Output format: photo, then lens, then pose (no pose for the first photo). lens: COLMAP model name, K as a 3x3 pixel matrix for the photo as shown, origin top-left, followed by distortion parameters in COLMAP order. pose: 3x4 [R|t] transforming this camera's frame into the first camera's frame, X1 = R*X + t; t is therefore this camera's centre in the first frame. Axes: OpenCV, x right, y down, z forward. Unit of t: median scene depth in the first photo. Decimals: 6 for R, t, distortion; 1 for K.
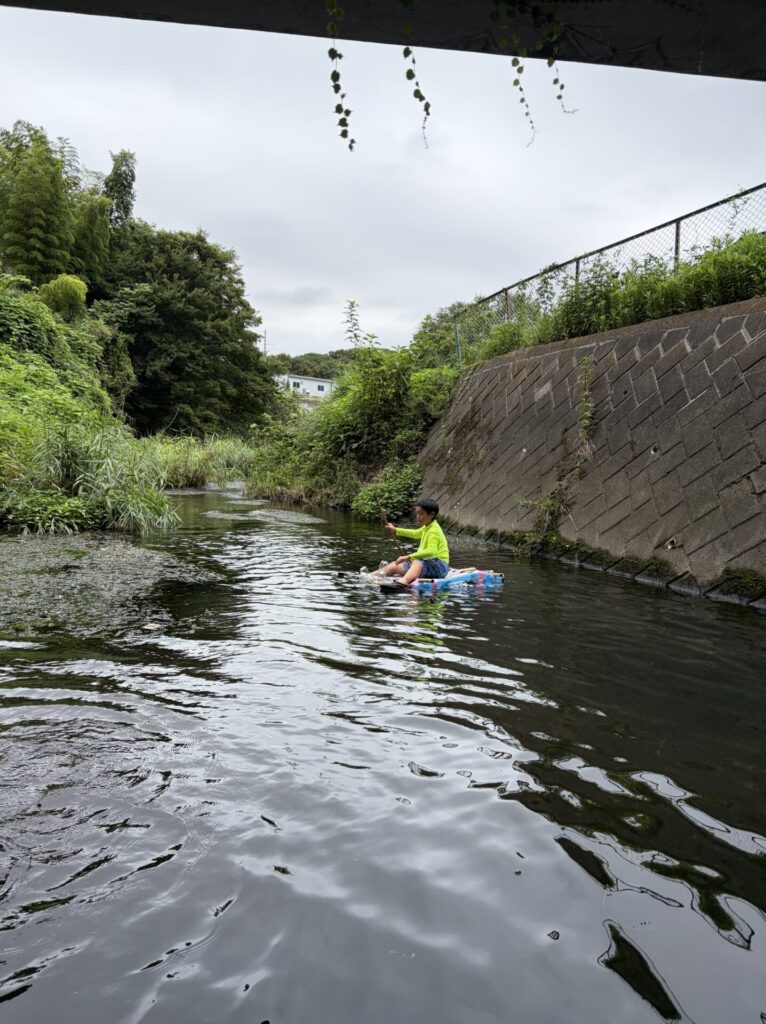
lens RADIAL K [[773.5, 0, 383.0], [0, 773.5, 512.0], [0, 0, 1]] dist [0.039174, -0.003625]
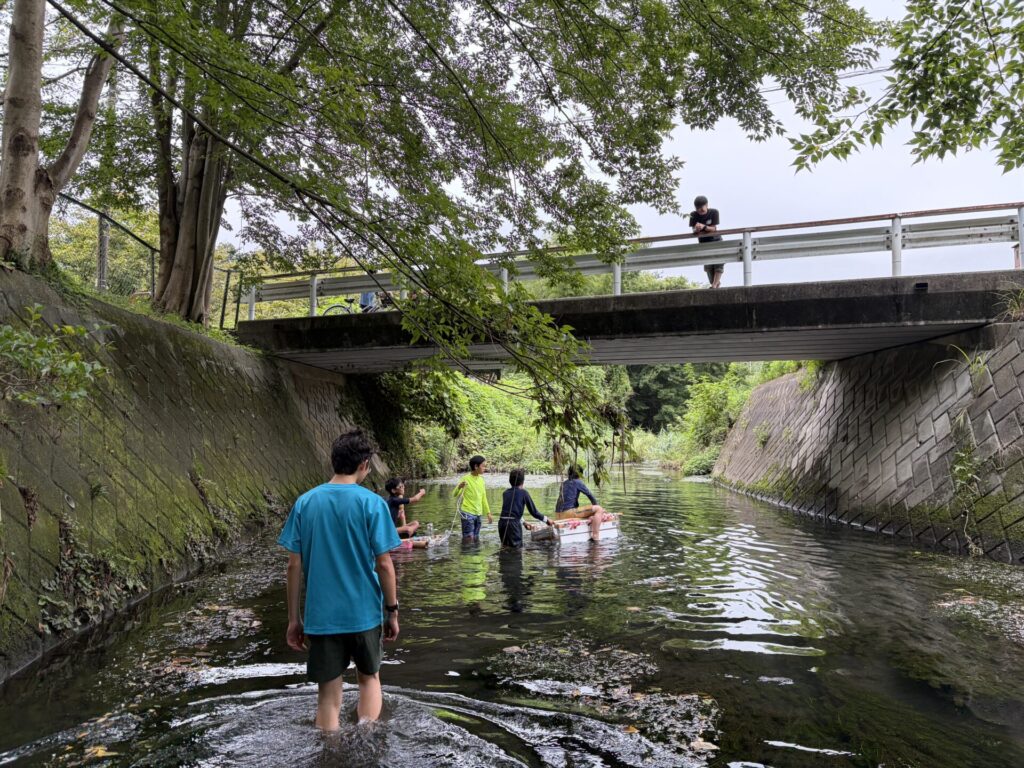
lens RADIAL K [[773.5, 0, 512.0], [0, 773.5, 384.0], [0, 0, 1]] dist [0.039174, -0.003625]
pose [[0.868354, -0.063704, -0.491837, 0.249774], [-0.010425, 0.989152, -0.146522, 0.033292], [0.495836, 0.132361, 0.858270, -0.414160]]
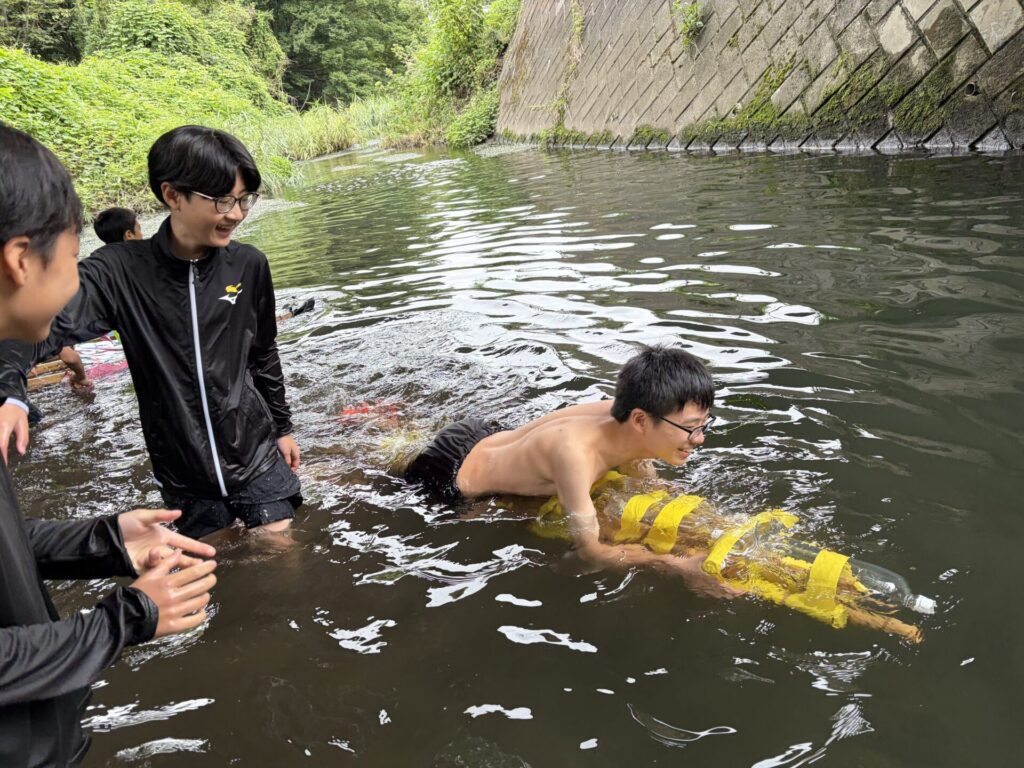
lens RADIAL K [[764.6, 0, 533.4], [0, 764.6, 386.0], [0, 0, 1]] dist [-0.001377, -0.004123]
pose [[0.977882, -0.169467, -0.122585, 0.076074], [0.198442, 0.936910, 0.287785, 0.016712], [0.066081, -0.305746, 0.949817, -0.105978]]
